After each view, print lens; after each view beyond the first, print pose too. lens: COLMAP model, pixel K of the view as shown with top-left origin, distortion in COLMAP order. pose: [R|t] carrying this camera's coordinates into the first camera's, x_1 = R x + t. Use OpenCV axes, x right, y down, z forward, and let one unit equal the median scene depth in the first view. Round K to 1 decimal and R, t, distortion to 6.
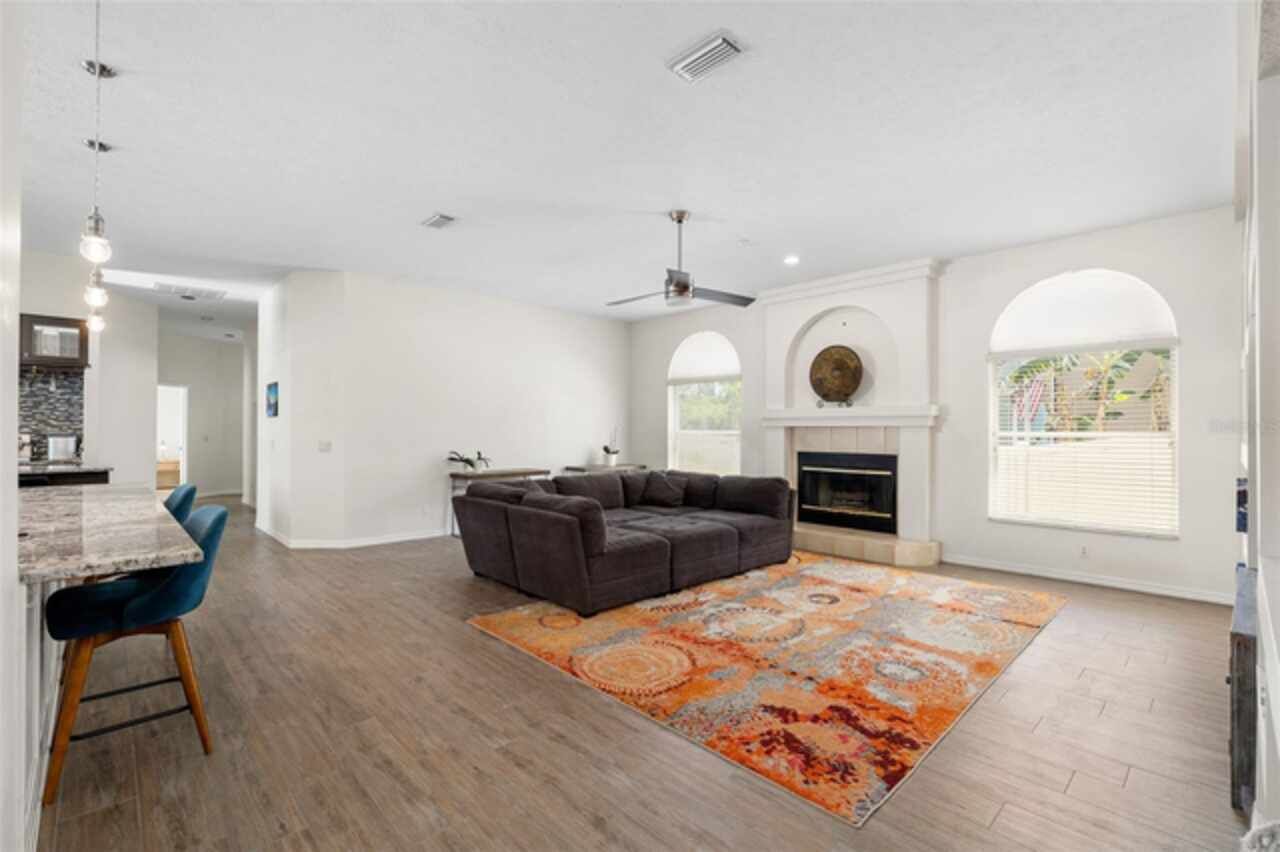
lens RADIAL K [[577.4, 0, 642.1], [0, 577.4, 423.2], [0, 0, 1]] dist [-0.003850, -0.000555]
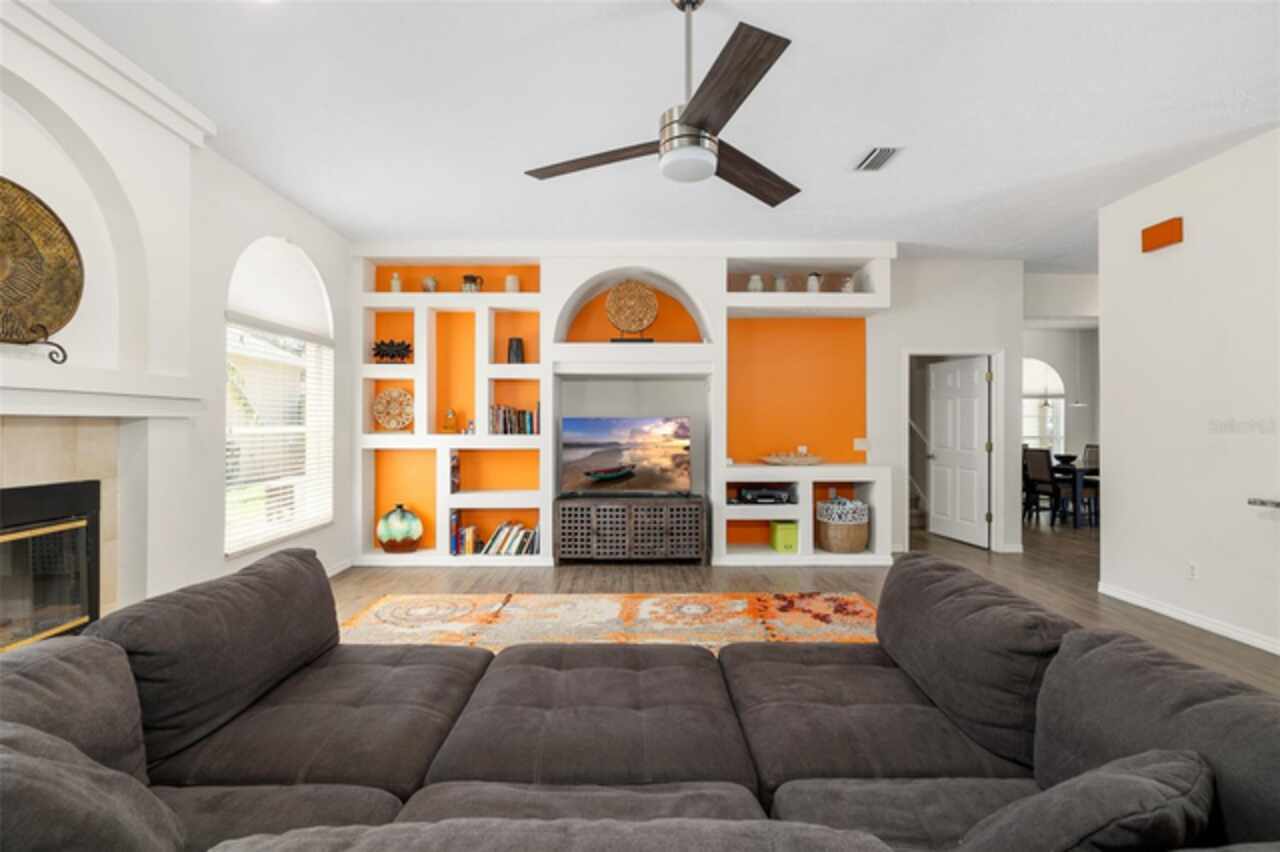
lens RADIAL K [[577.4, 0, 642.7], [0, 577.4, 421.9], [0, 0, 1]] dist [-0.003850, -0.000555]
pose [[-0.733471, -0.011711, 0.679619, -0.373475], [-0.015022, 0.999887, 0.001018, 0.005108], [-0.679554, -0.009463, -0.733564, 2.141072]]
